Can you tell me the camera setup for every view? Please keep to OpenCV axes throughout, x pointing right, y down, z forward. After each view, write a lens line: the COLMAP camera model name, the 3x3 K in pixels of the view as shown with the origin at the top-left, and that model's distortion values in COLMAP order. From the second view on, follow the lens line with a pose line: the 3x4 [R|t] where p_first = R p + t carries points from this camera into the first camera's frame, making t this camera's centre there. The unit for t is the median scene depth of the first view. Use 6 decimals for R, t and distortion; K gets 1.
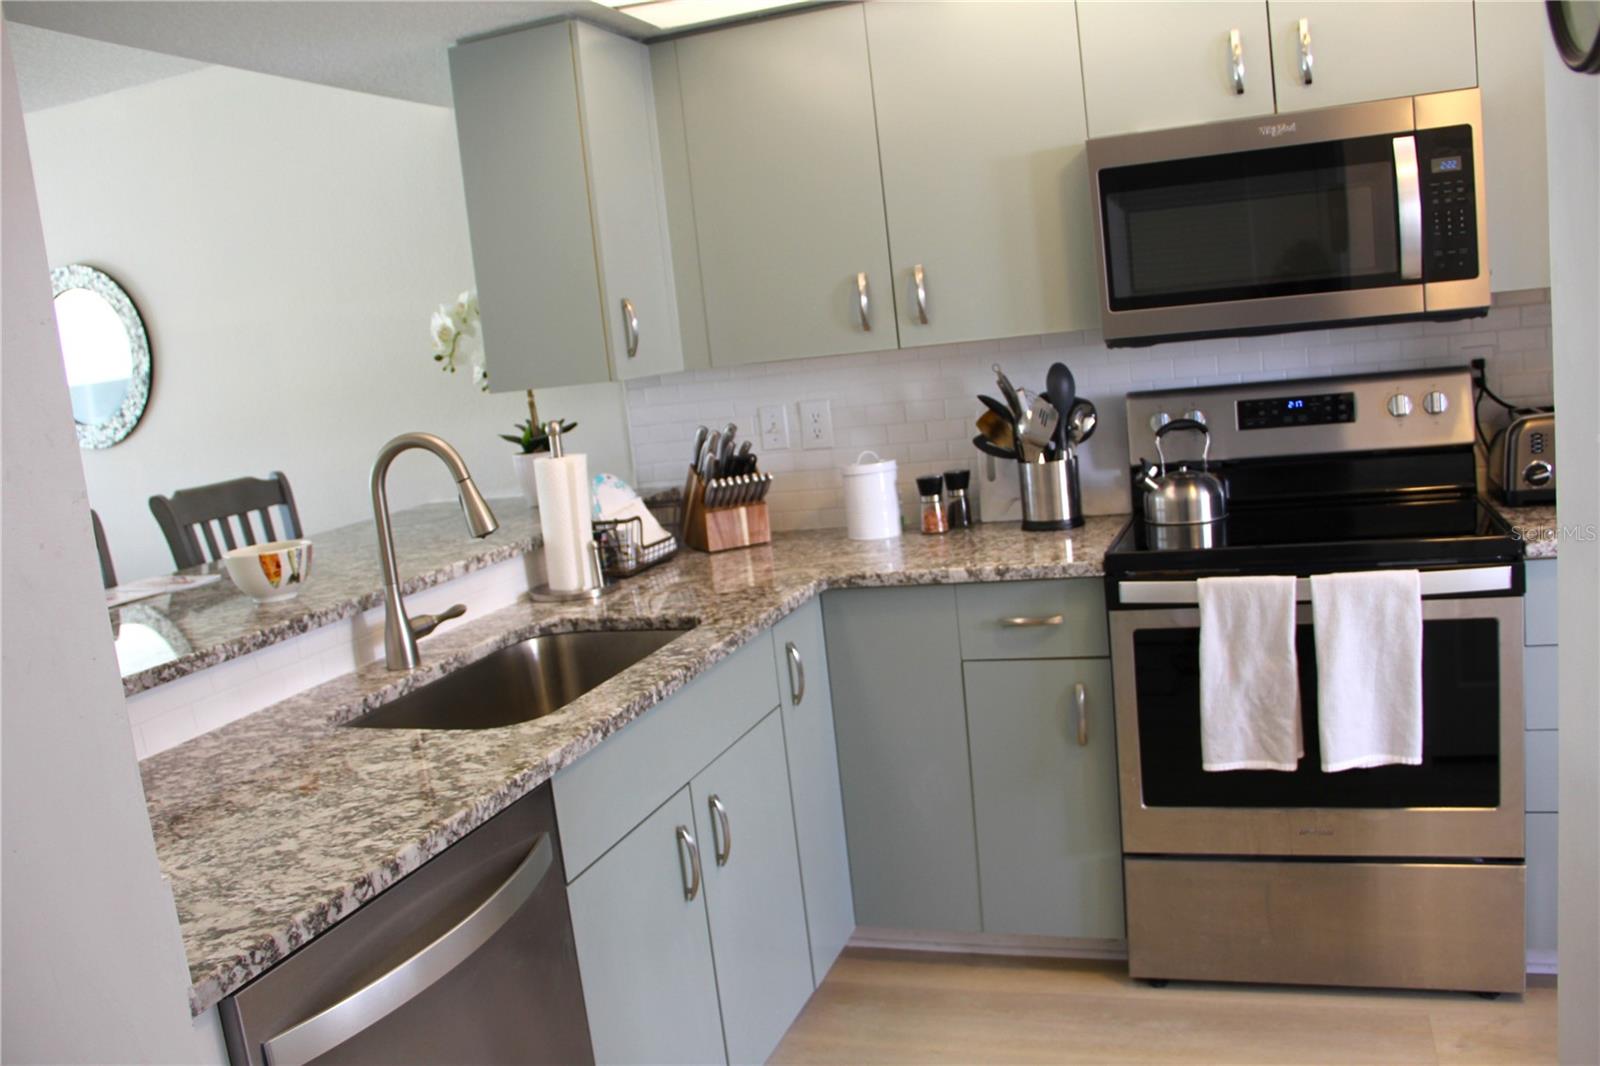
lens RADIAL K [[1330.9, 0, 808.9], [0, 1330.9, 536.4], [0, 0, 1]] dist [-0.177357, 0.134595]
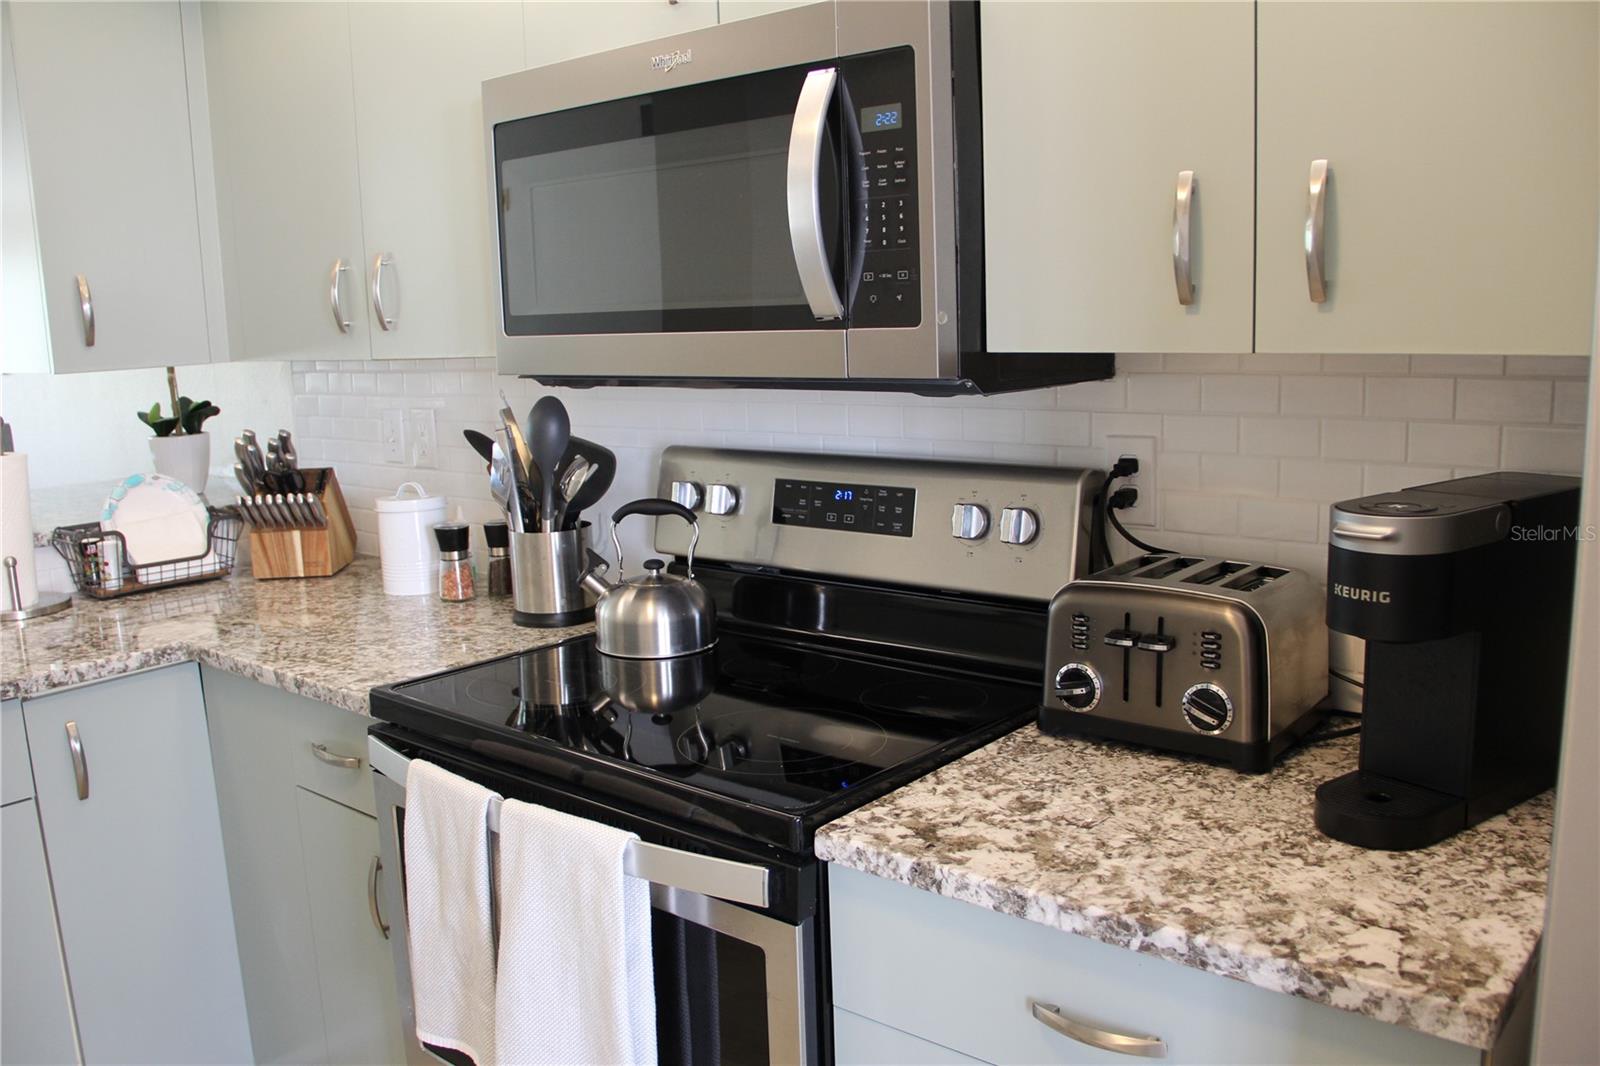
lens RADIAL K [[1330.9, 0, 796.3], [0, 1330.9, 540.8], [0, 0, 1]] dist [-0.177357, 0.134595]
pose [[0.934879, 0.135587, -0.328050, 0.651929], [-0.119216, 0.990425, 0.069614, -0.139934], [0.334348, -0.025972, 0.942092, 0.430319]]
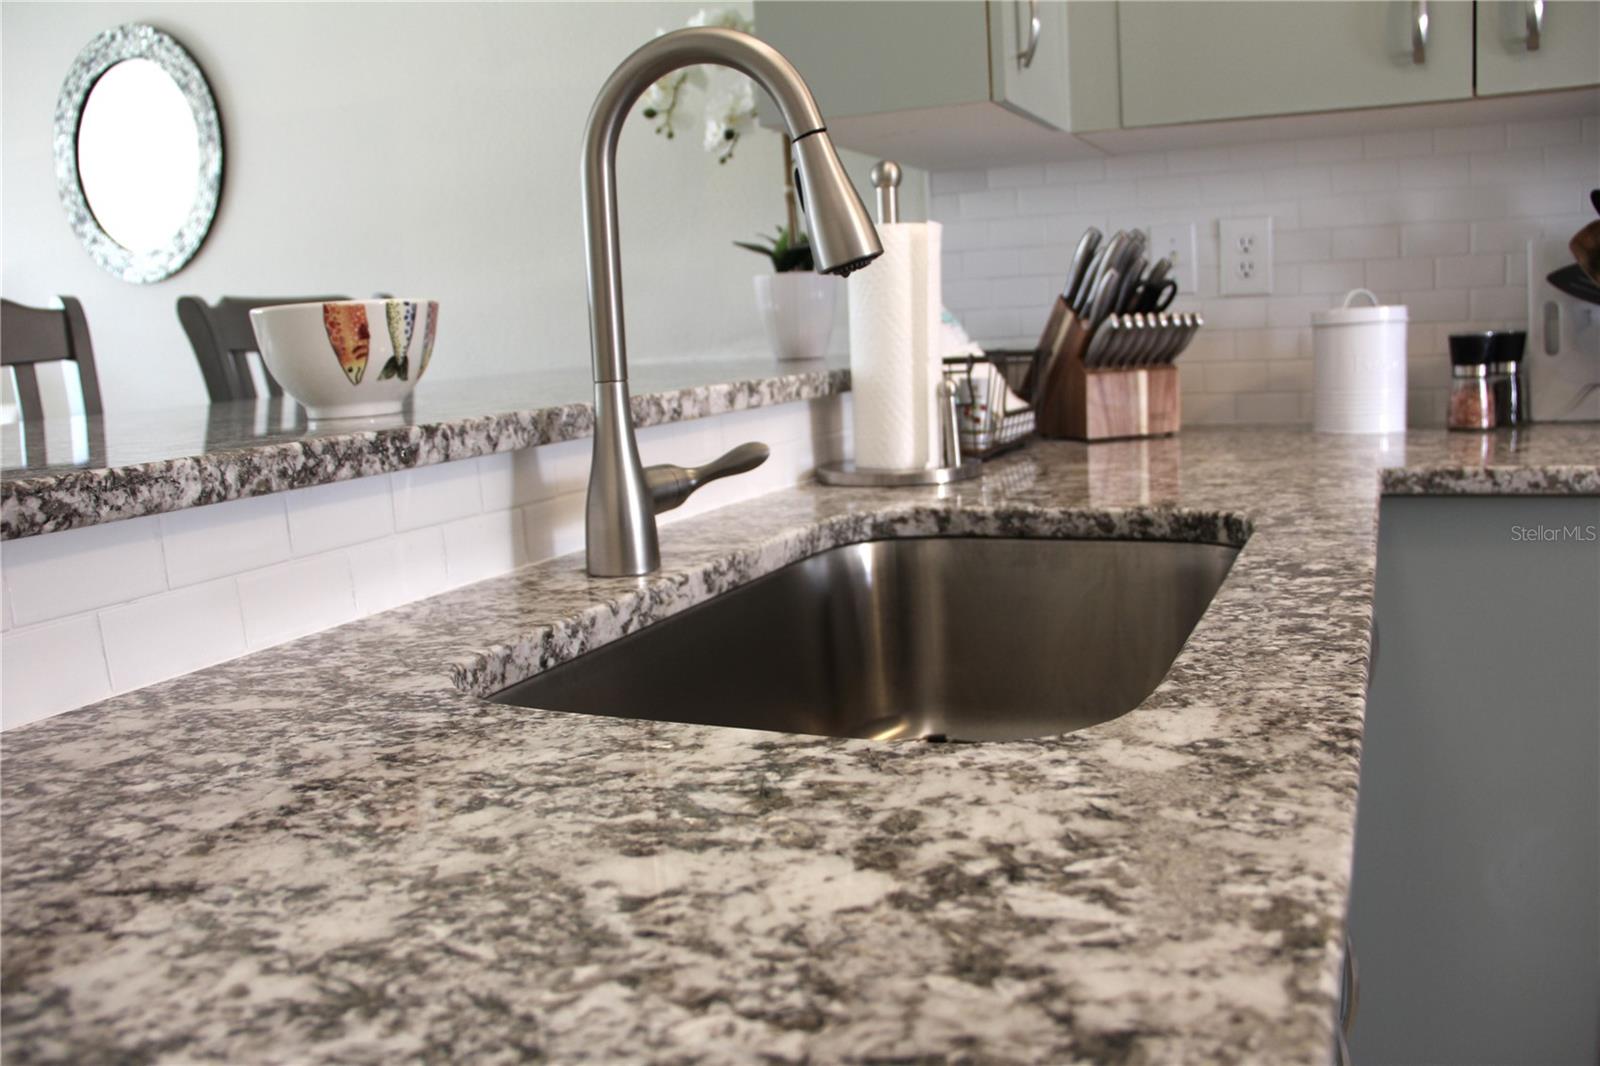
lens RADIAL K [[1330.9, 0, 809.5], [0, 1330.9, 527.9], [0, 0, 1]] dist [-0.177357, 0.134595]
pose [[0.995037, 0.065046, -0.075295, -0.192994], [-0.064659, 0.997879, 0.007580, 0.070003], [0.075629, -0.002673, 0.997132, 0.499918]]
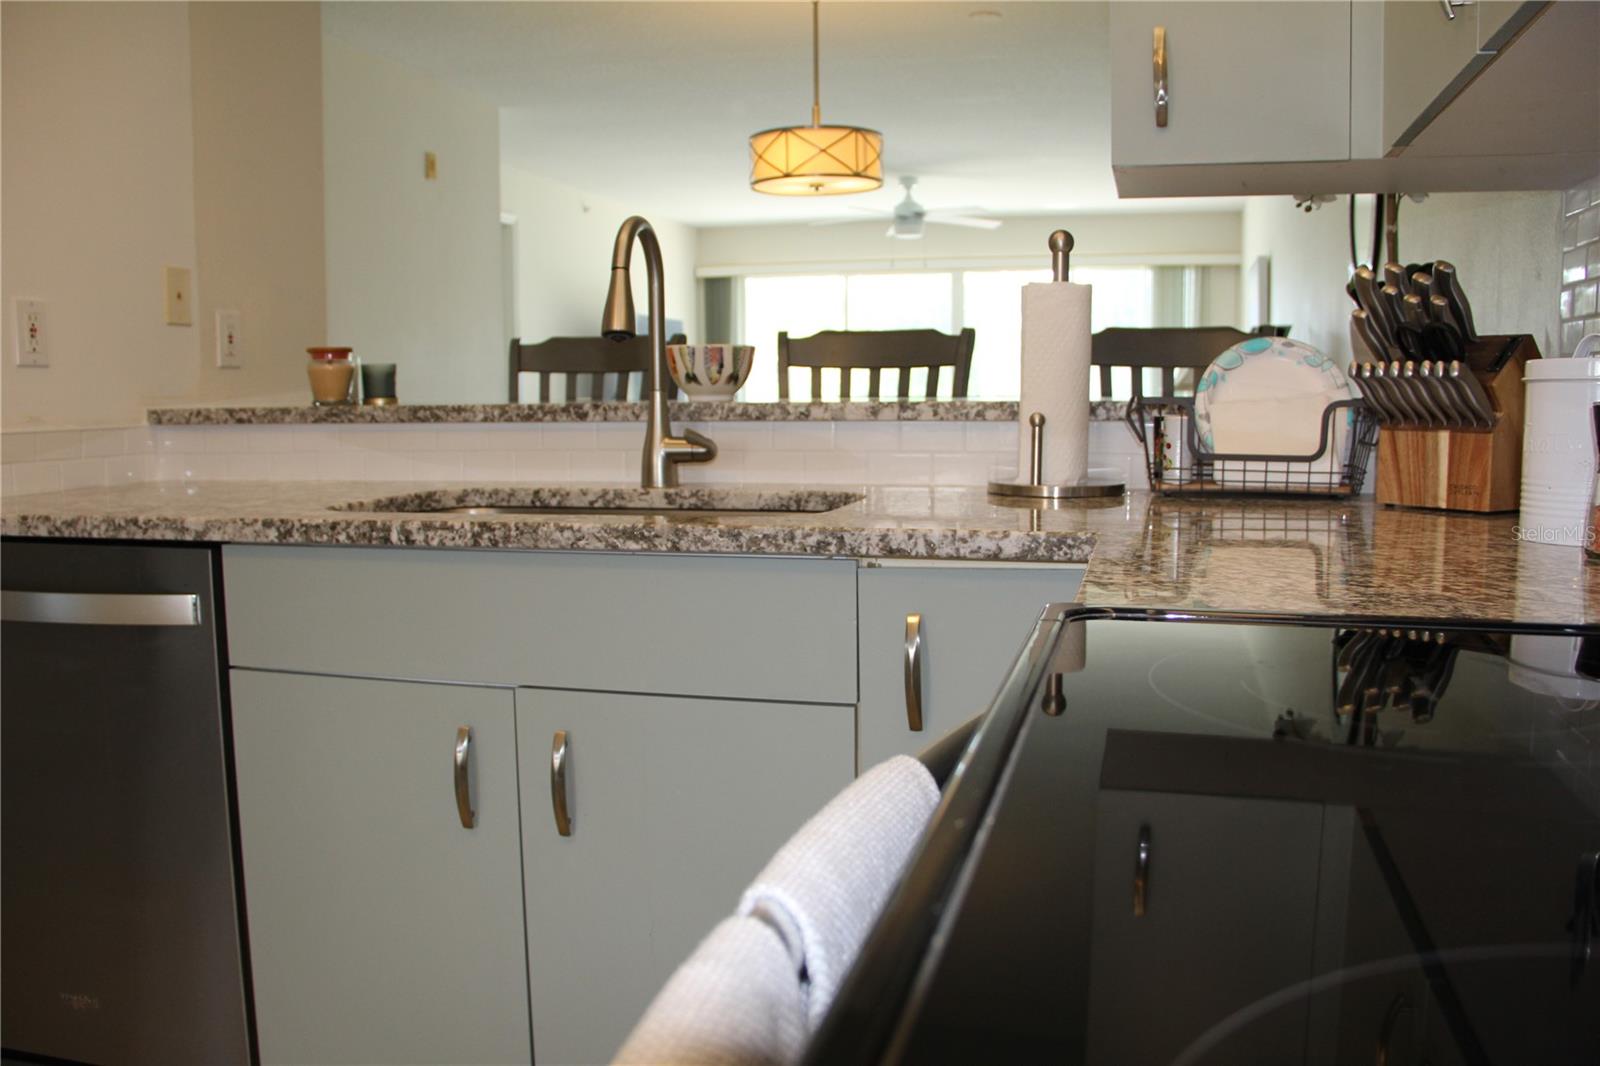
lens RADIAL K [[1330.9, 0, 811.6], [0, 1330.9, 526.7], [0, 0, 1]] dist [-0.177357, 0.134595]
pose [[0.066800, 0.202159, -0.977072, 0.525605], [-0.149472, 0.970236, 0.190526, -0.054943], [0.986507, 0.133317, 0.095029, 0.924812]]
